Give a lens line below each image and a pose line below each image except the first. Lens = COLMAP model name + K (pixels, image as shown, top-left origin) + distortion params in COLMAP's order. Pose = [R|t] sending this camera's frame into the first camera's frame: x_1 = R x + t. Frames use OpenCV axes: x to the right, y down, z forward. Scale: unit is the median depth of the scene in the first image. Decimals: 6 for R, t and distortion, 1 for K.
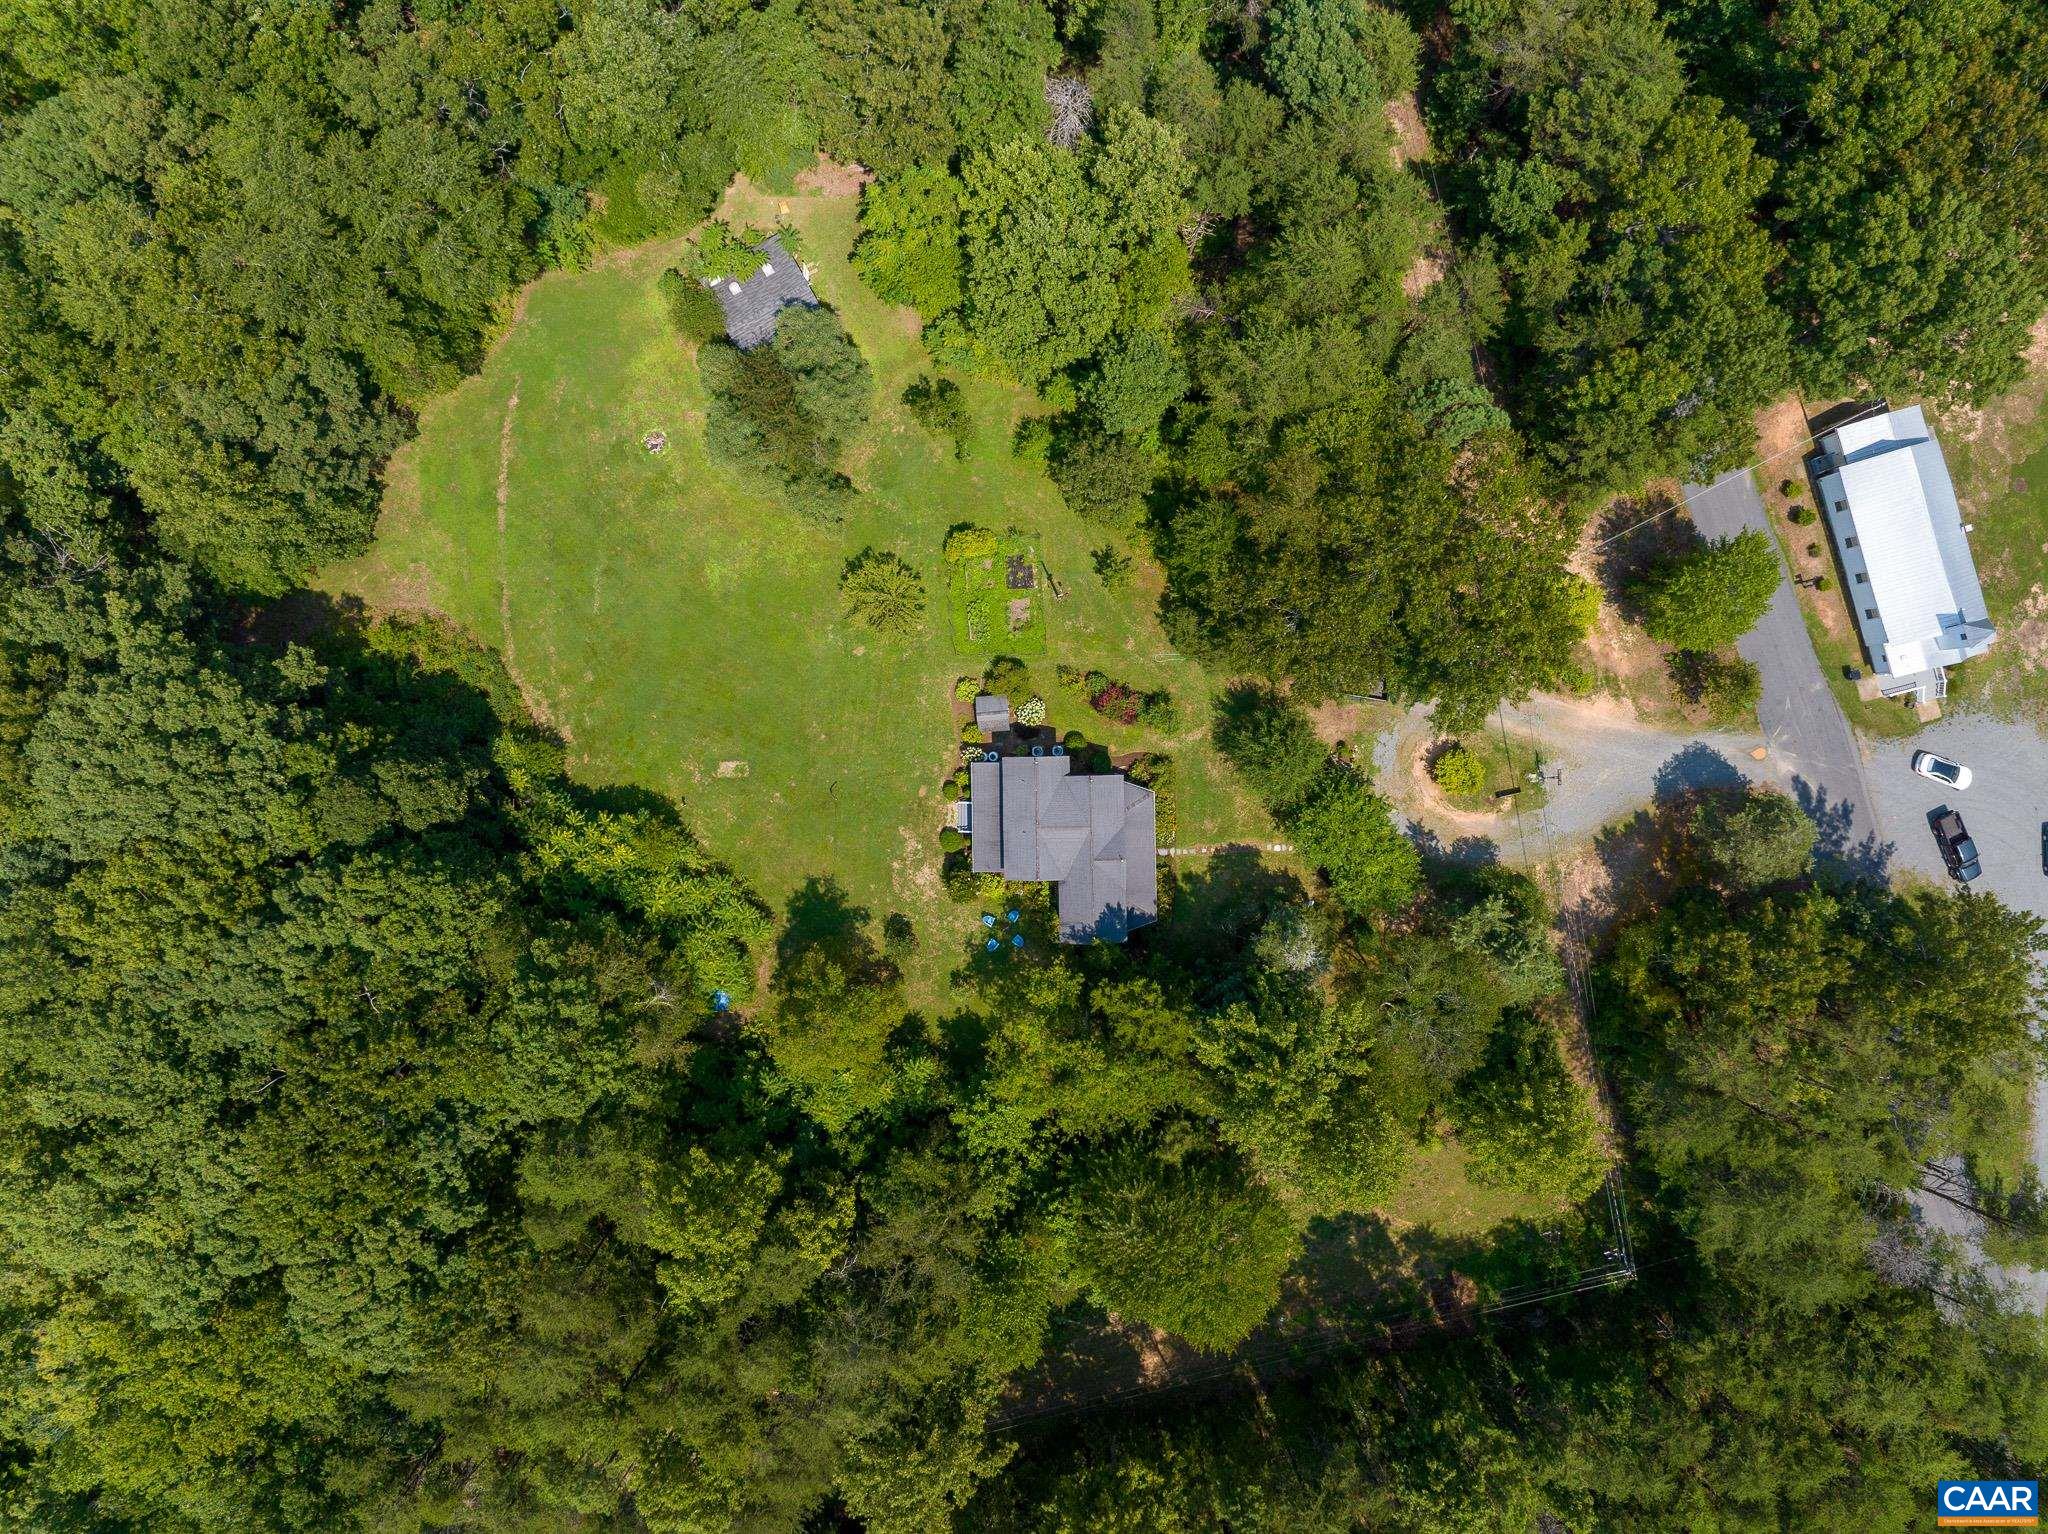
lens RADIAL K [[1420.4, 0, 1024.5], [0, 1420.4, 747.9], [0, 0, 1]] dist [-0.023515, -0.000145]
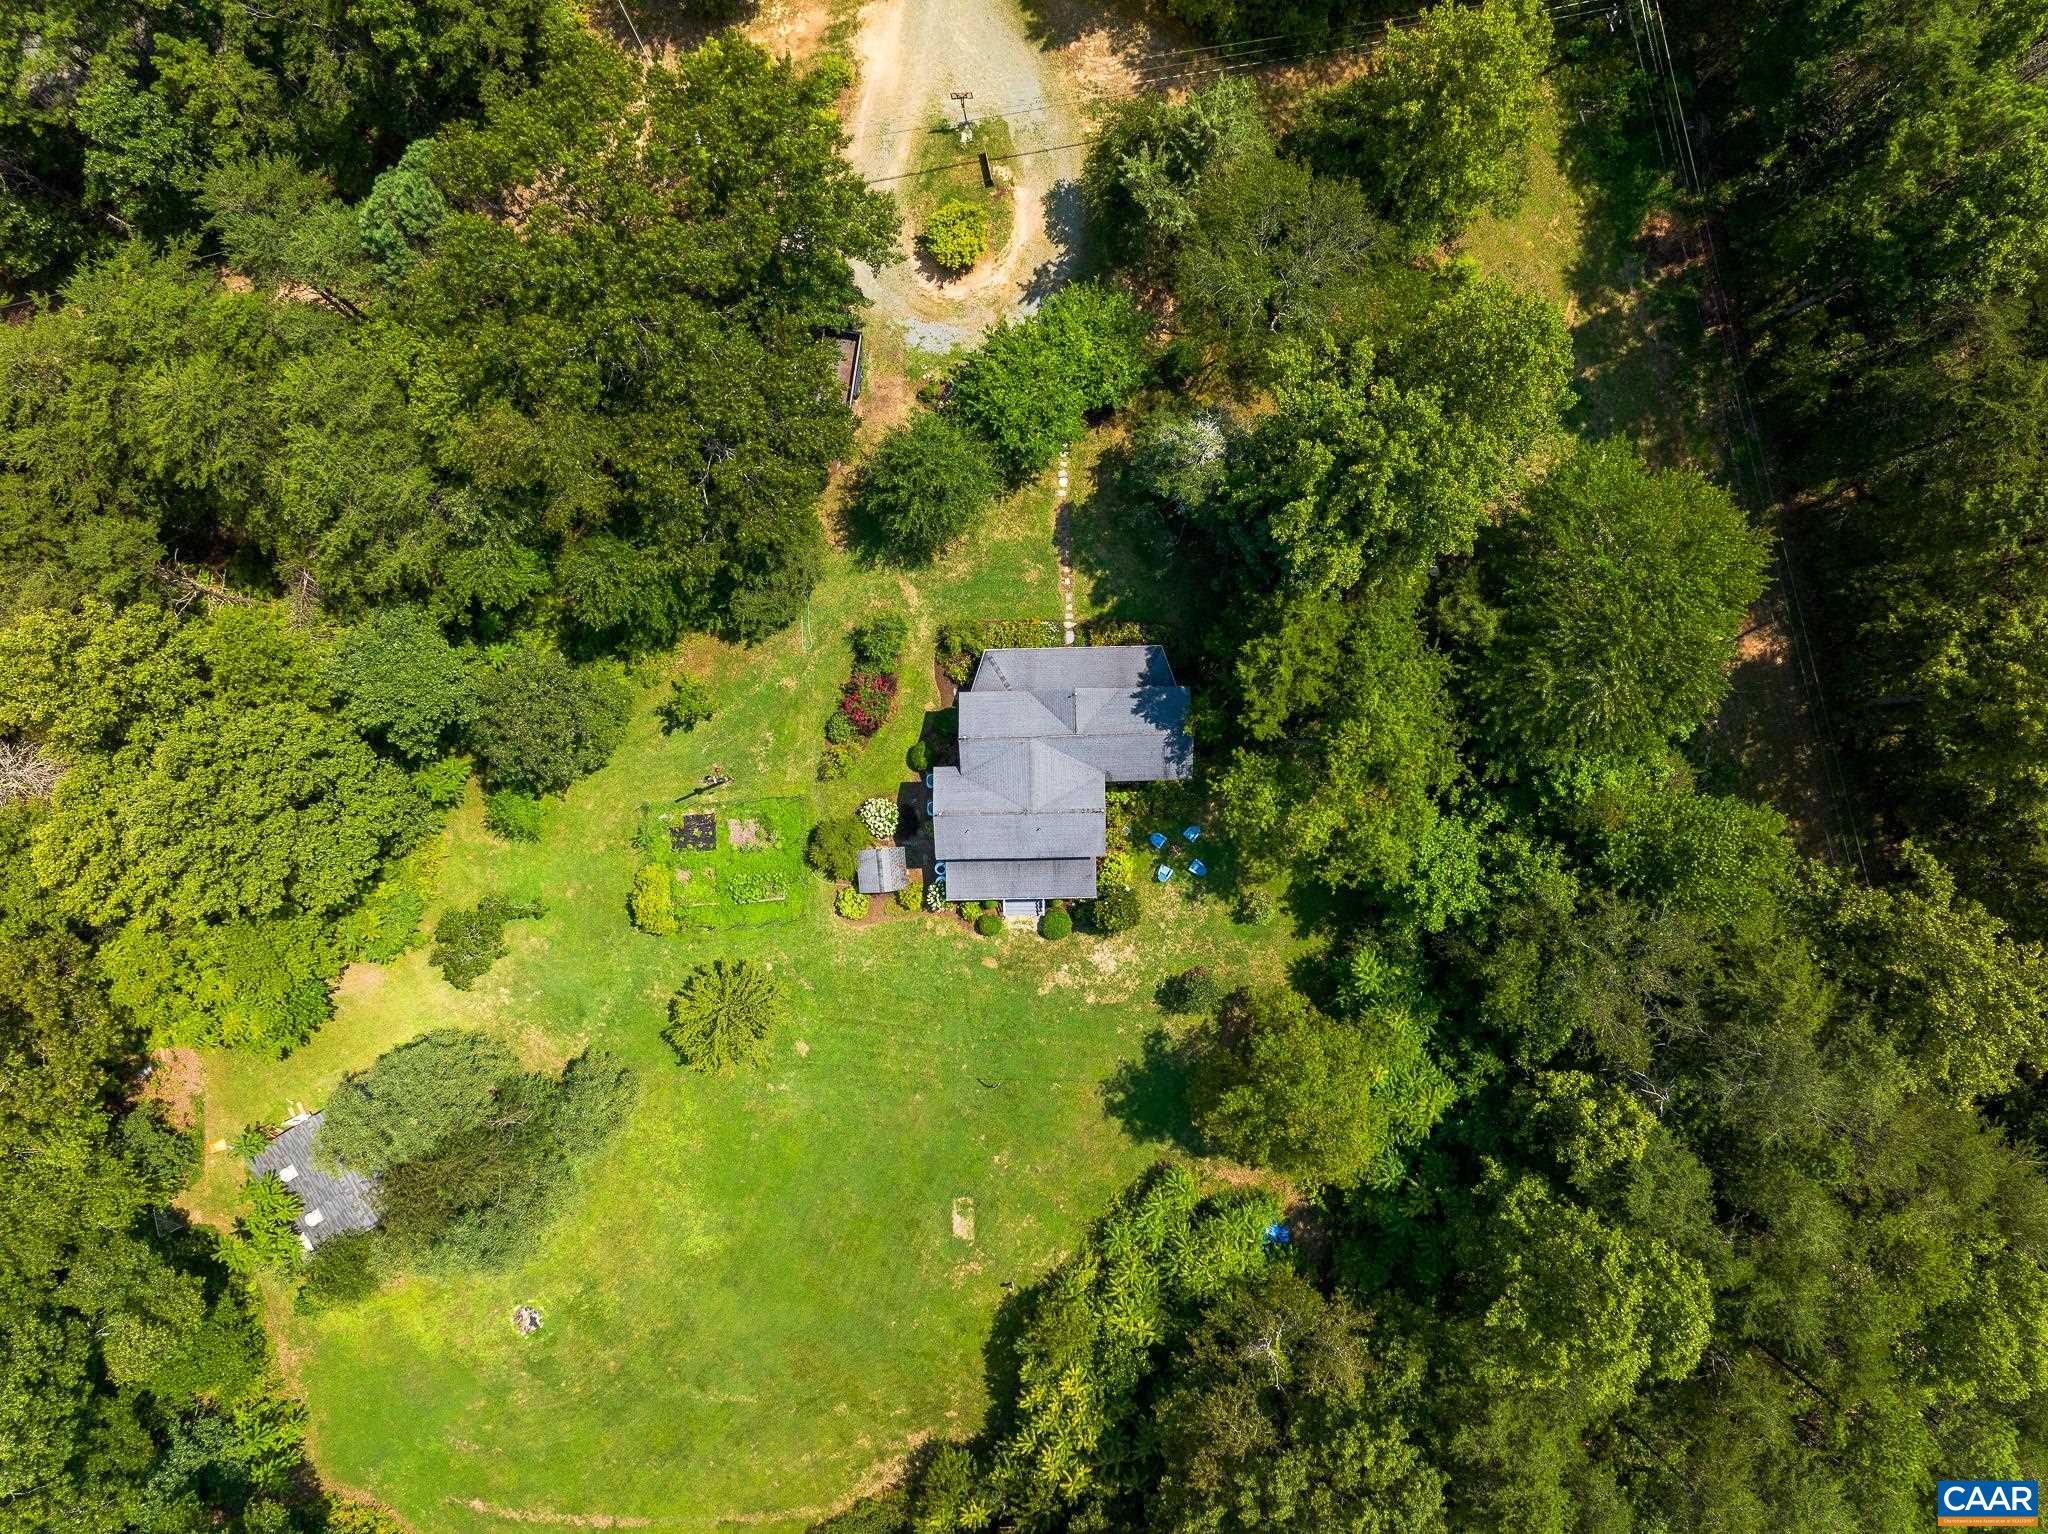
lens RADIAL K [[1420.4, 0, 1038.7], [0, 1420.4, 761.9], [0, 0, 1]] dist [-0.023515, -0.000145]
pose [[-0.004941, -0.999935, 0.010310, 0.026470], [0.999977, -0.004893, 0.004611, 0.056138], [-0.004560, 0.010332, 0.999936, 0.276665]]
